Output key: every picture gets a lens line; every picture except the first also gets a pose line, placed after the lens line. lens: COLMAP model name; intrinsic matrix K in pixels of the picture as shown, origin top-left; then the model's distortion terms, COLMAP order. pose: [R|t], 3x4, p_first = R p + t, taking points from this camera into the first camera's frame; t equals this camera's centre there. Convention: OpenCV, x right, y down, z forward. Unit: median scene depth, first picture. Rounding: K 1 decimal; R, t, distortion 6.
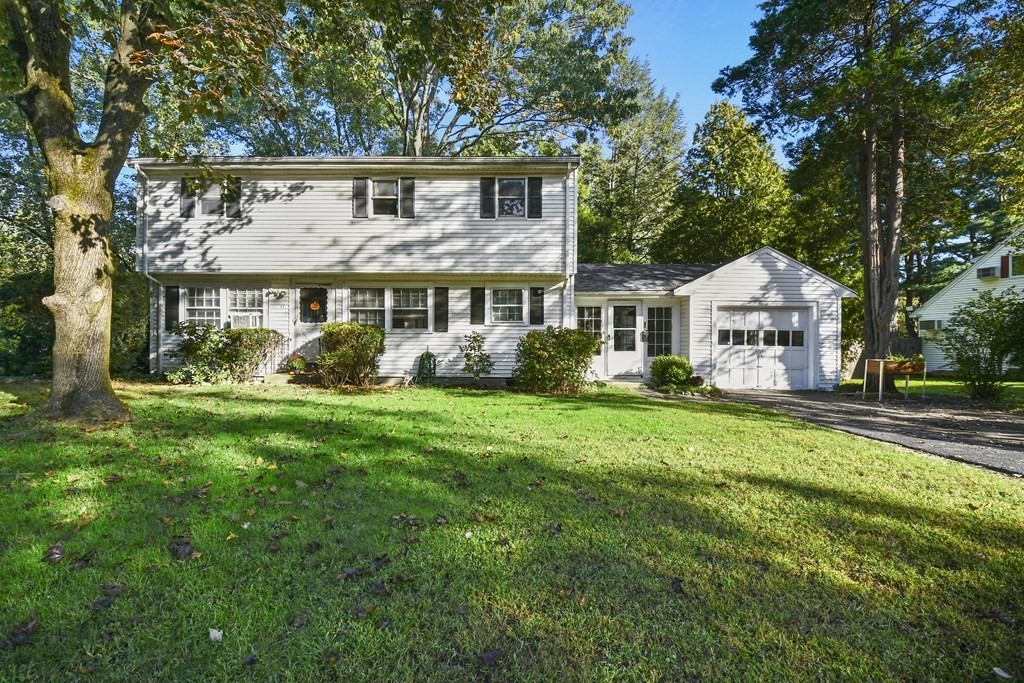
lens RADIAL K [[449.4, 0, 512.0], [0, 449.4, 341.5], [0, 0, 1]] dist [-0.002729, -0.010322]
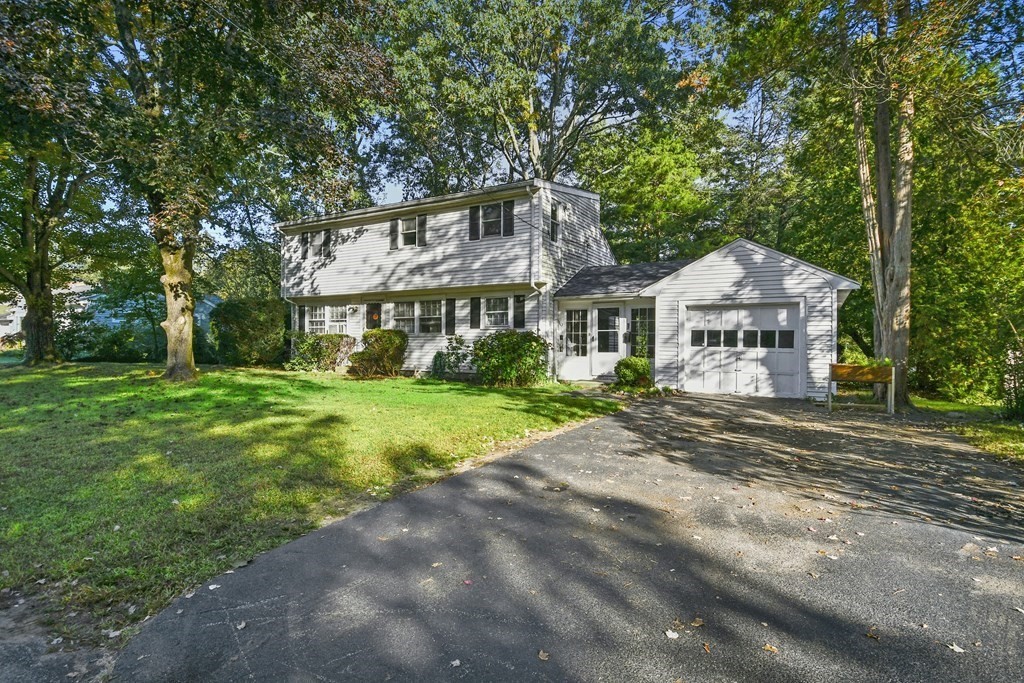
lens RADIAL K [[521.7, 0, 512.0], [0, 521.7, 341.5], [0, 0, 1]] dist [0.004497, 0.000441]
pose [[0.868547, -0.001988, -0.495602, 0.695918], [0.000255, 0.999994, -0.003563, 0.001598], [0.495606, 0.002968, 0.868542, -0.153159]]
